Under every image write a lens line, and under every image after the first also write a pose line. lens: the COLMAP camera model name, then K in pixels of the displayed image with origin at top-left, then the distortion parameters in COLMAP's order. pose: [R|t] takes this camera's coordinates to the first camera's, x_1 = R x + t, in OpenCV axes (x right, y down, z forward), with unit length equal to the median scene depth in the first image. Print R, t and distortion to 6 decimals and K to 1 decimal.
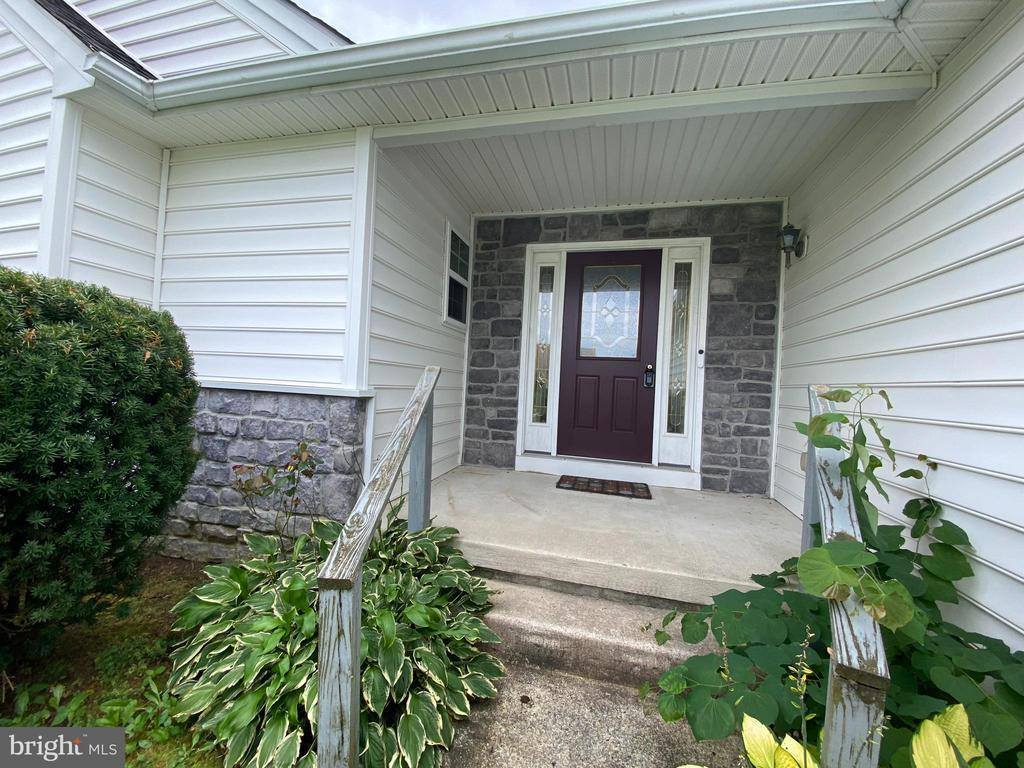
lens RADIAL K [[412.7, 0, 512.0], [0, 412.7, 384.0], [0, 0, 1]] dist [0.000322, 0.000009]
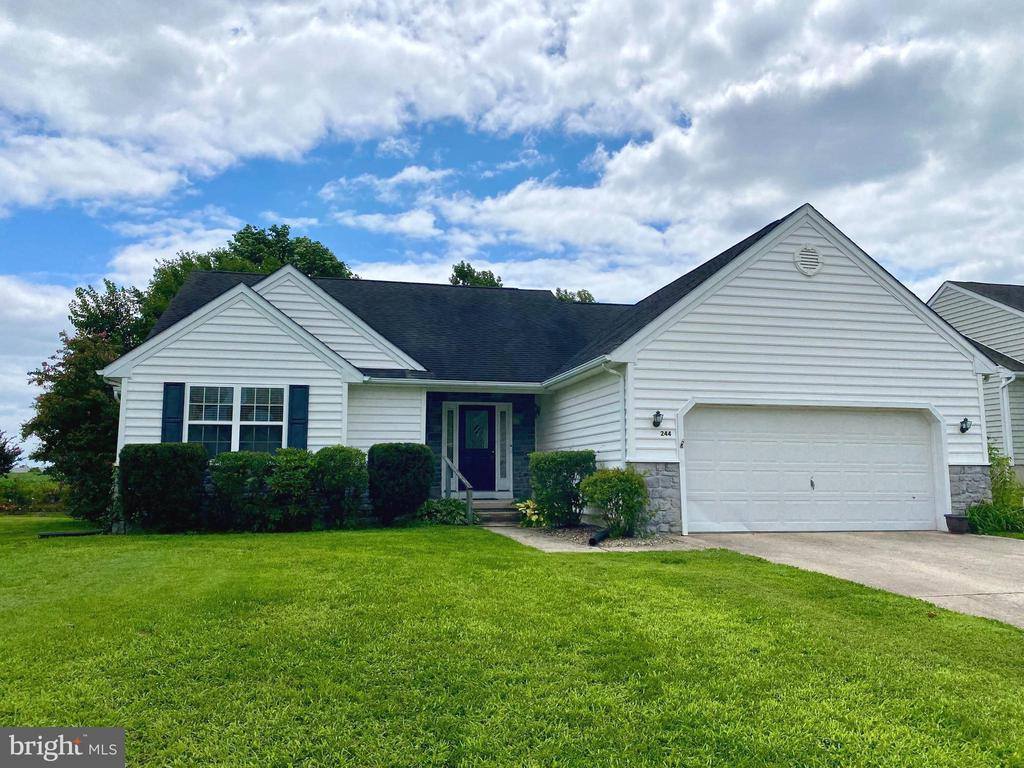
lens RADIAL K [[780.9, 0, 512.0], [0, 780.9, 384.0], [0, 0, 1]] dist [-0.001353, 0.000203]
pose [[0.898524, 0.002514, 0.438918, -1.705989], [0.043276, 0.994604, -0.094288, 0.001428], [-0.436787, 0.103714, 0.893566, -3.462093]]
